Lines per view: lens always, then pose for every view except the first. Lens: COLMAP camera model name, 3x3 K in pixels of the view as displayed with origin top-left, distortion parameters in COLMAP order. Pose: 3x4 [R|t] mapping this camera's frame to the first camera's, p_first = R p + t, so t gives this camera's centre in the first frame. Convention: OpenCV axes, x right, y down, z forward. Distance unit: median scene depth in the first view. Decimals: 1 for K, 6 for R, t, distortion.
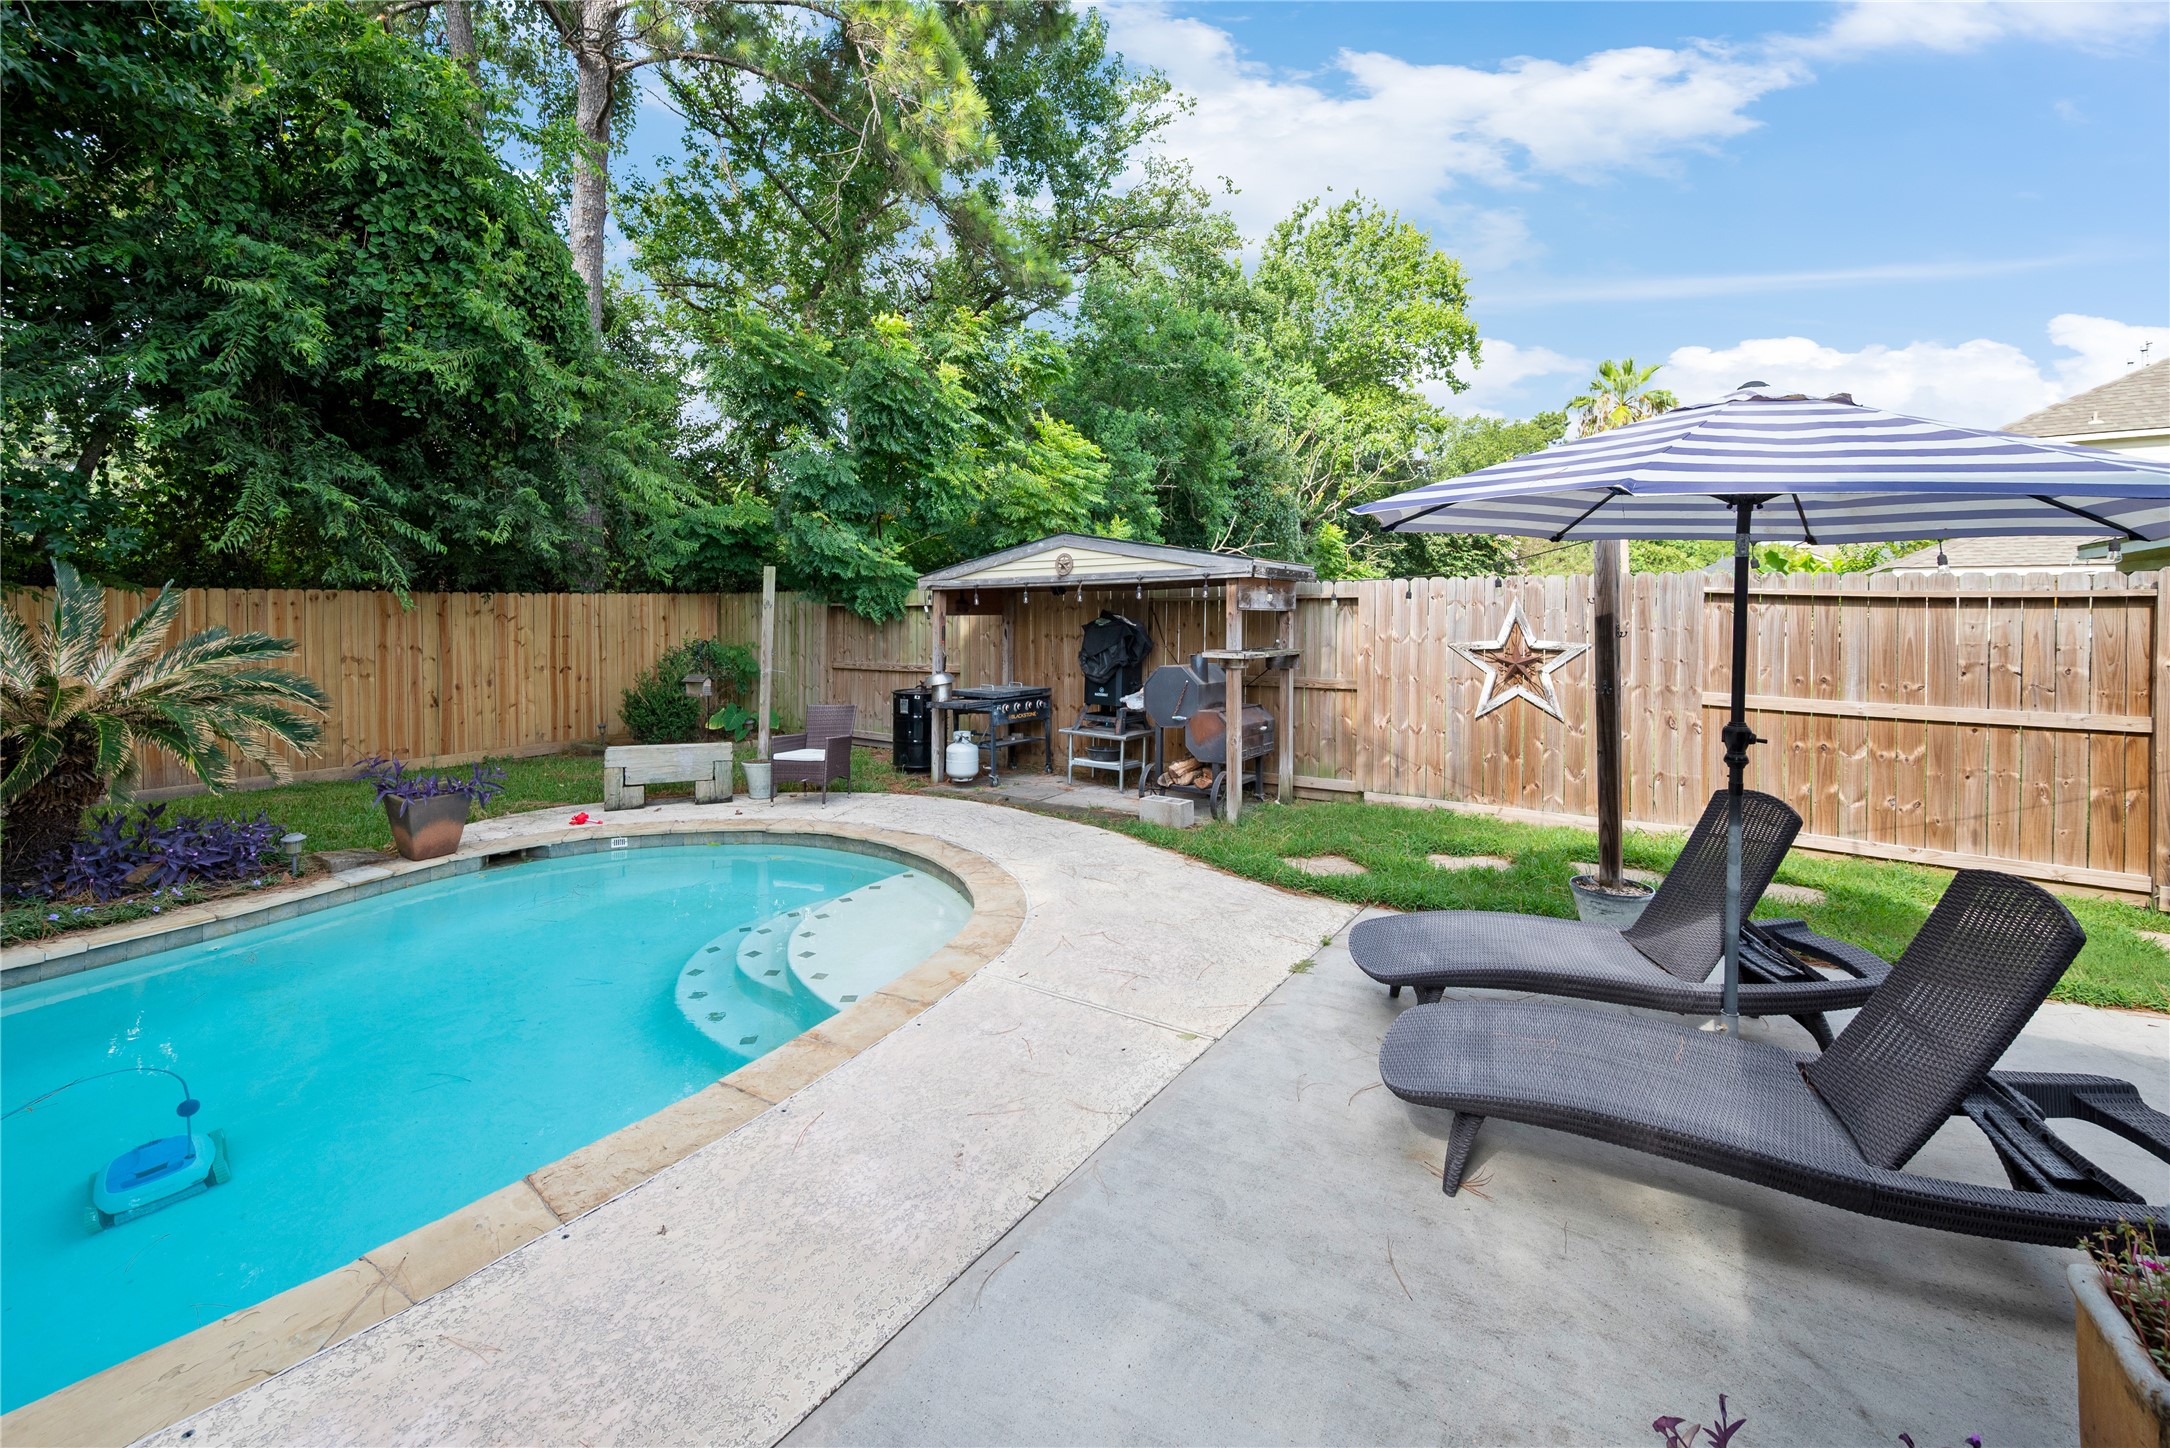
lens RADIAL K [[910.4, 0, 1089.4], [0, 910.4, 616.5], [0, 0, 1]] dist [0.002306, 0.000086]
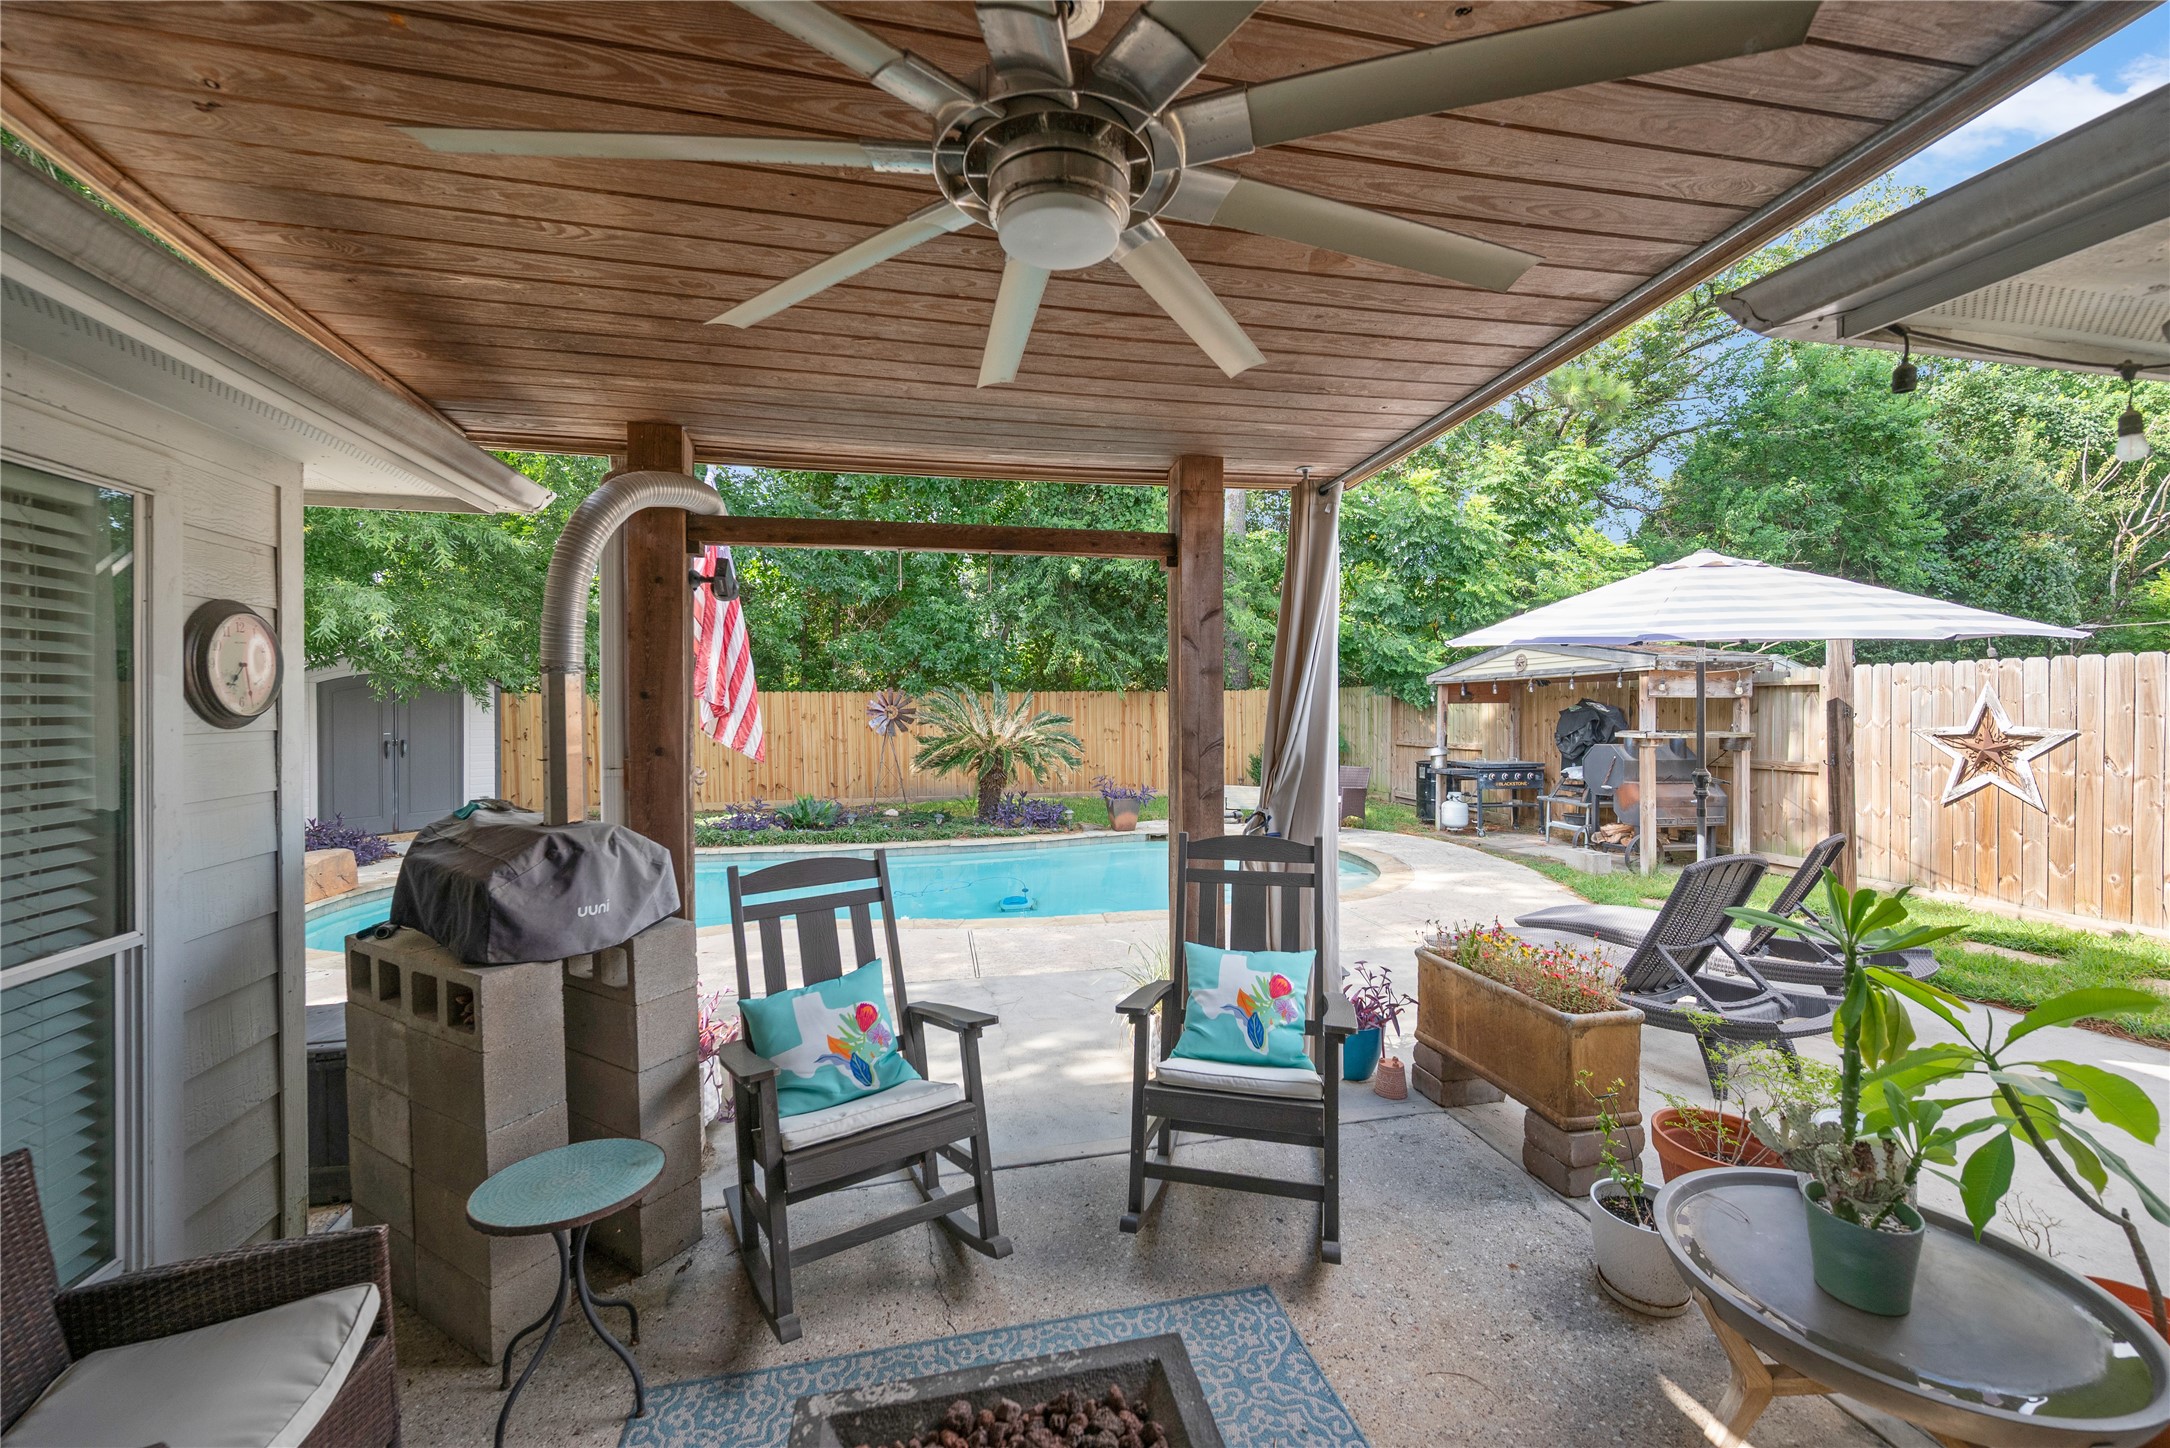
lens RADIAL K [[862.6, 0, 1104.1], [0, 862.6, 709.4], [0, 0, 1]] dist [-0.002026, 0.000157]
pose [[0.744832, 0.000098, -0.667252, 0.362431], [0.002506, 0.999993, 0.002943, 0.003172], [0.667248, -0.003864, 0.744826, -0.297971]]
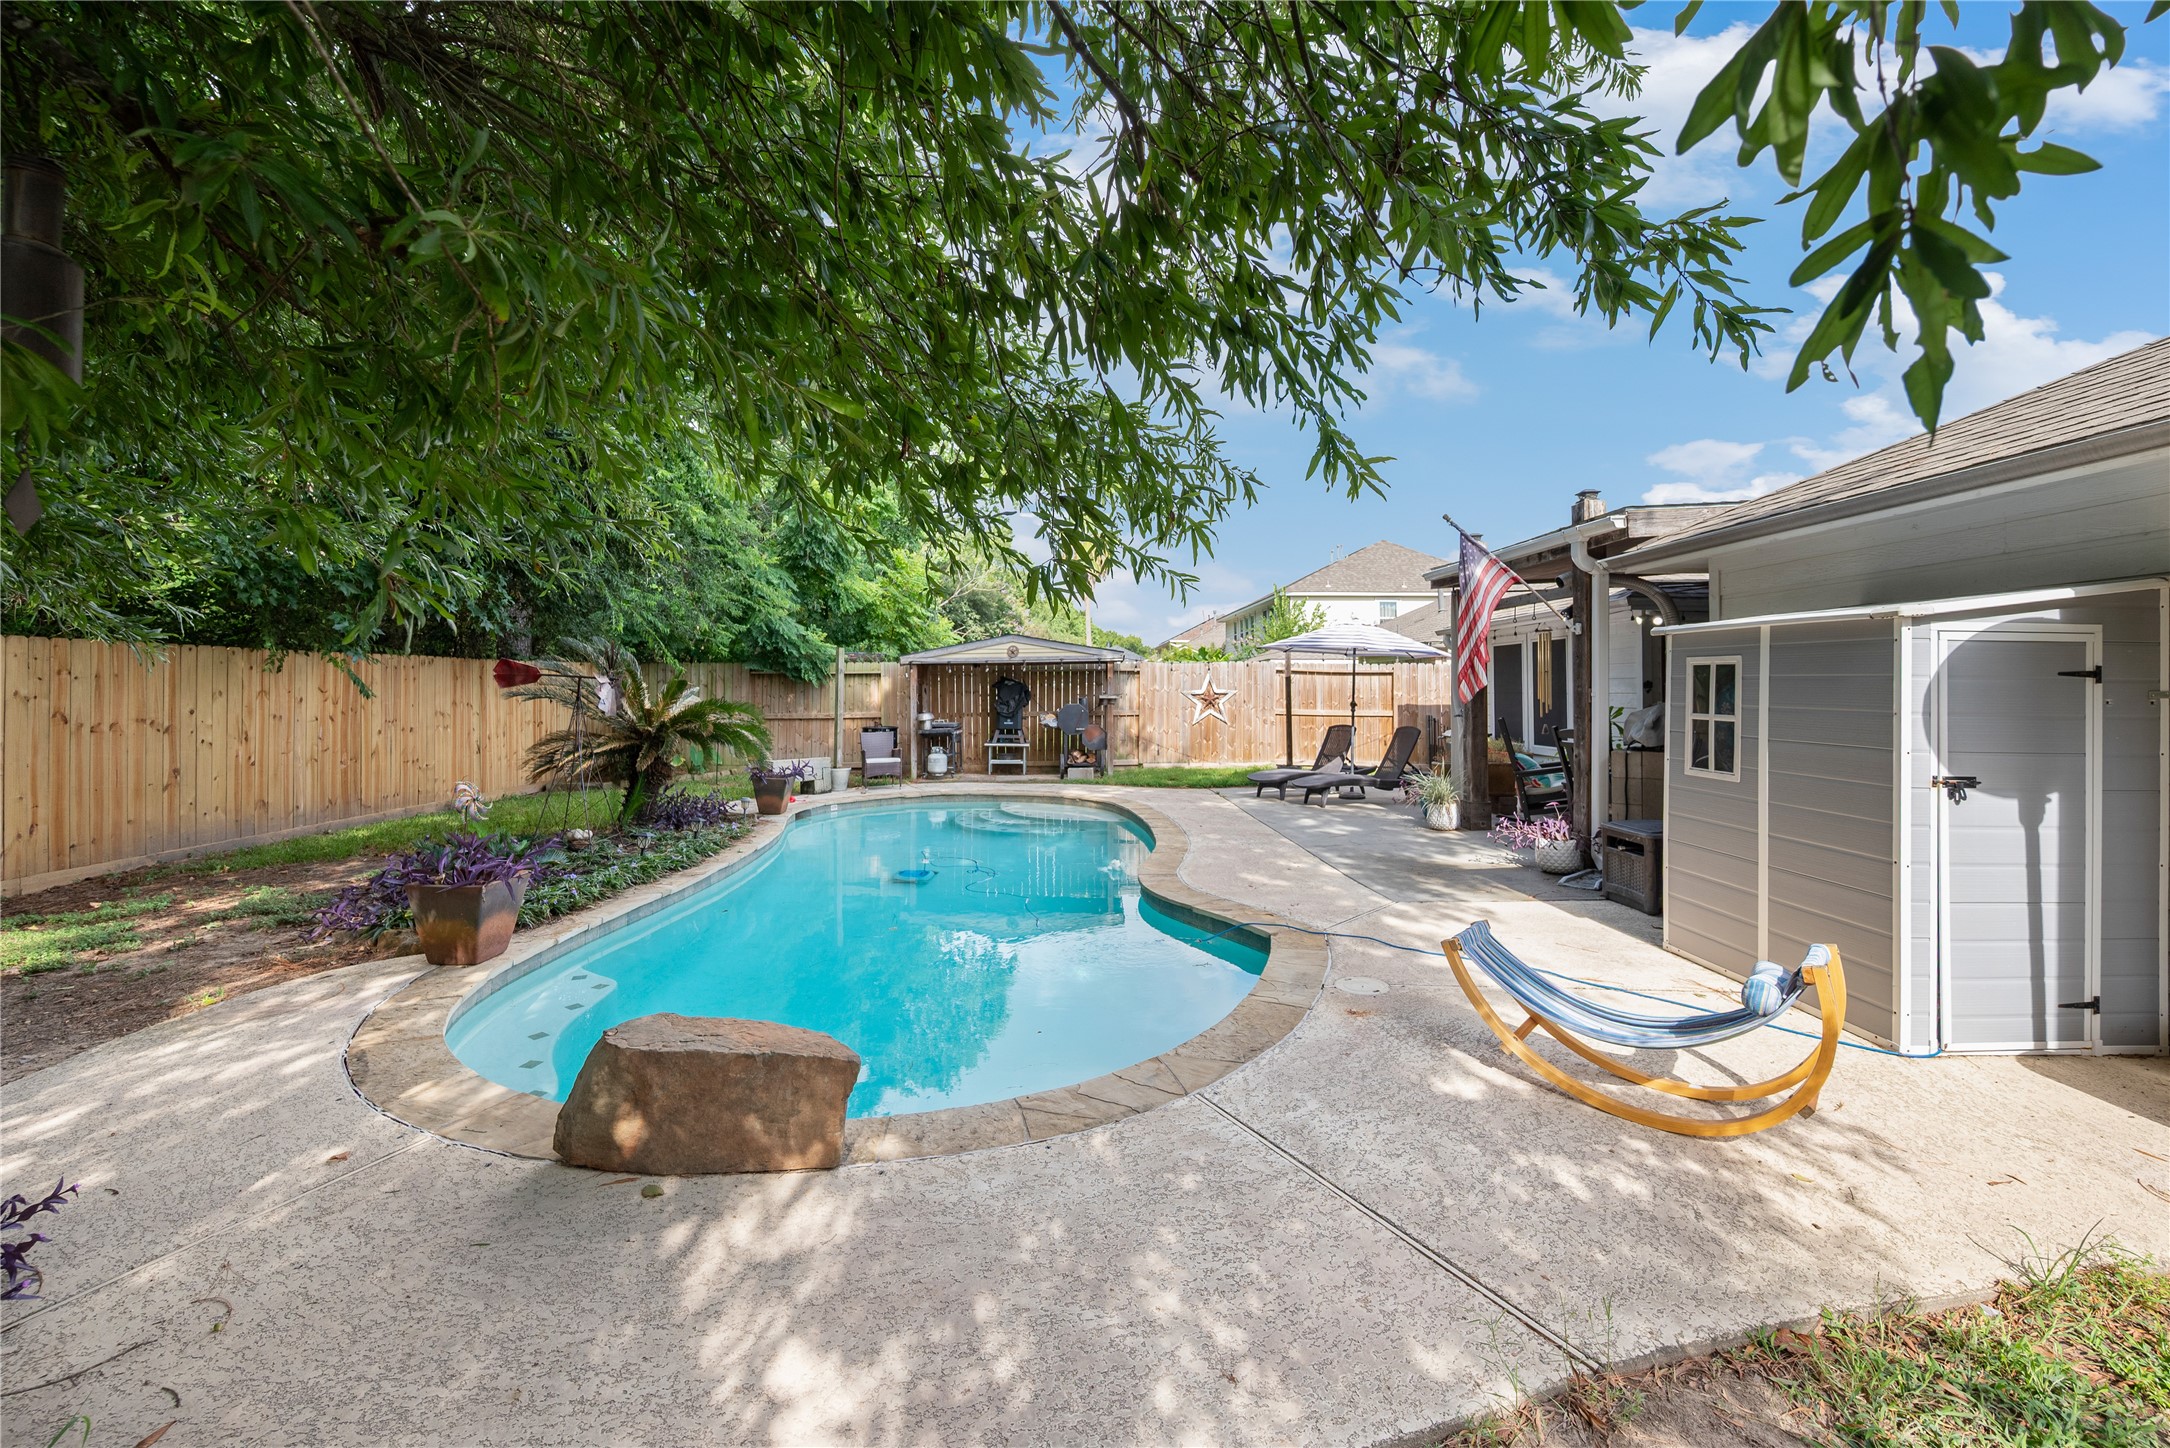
lens RADIAL K [[862.6, 0, 1104.1], [0, 862.6, 709.4], [0, 0, 1]] dist [-0.002026, 0.000157]
pose [[0.820900, -0.019727, 0.570731, -0.943264], [0.003466, 0.999557, 0.029565, 0.010760], [-0.571062, -0.022292, 0.820604, -0.600497]]
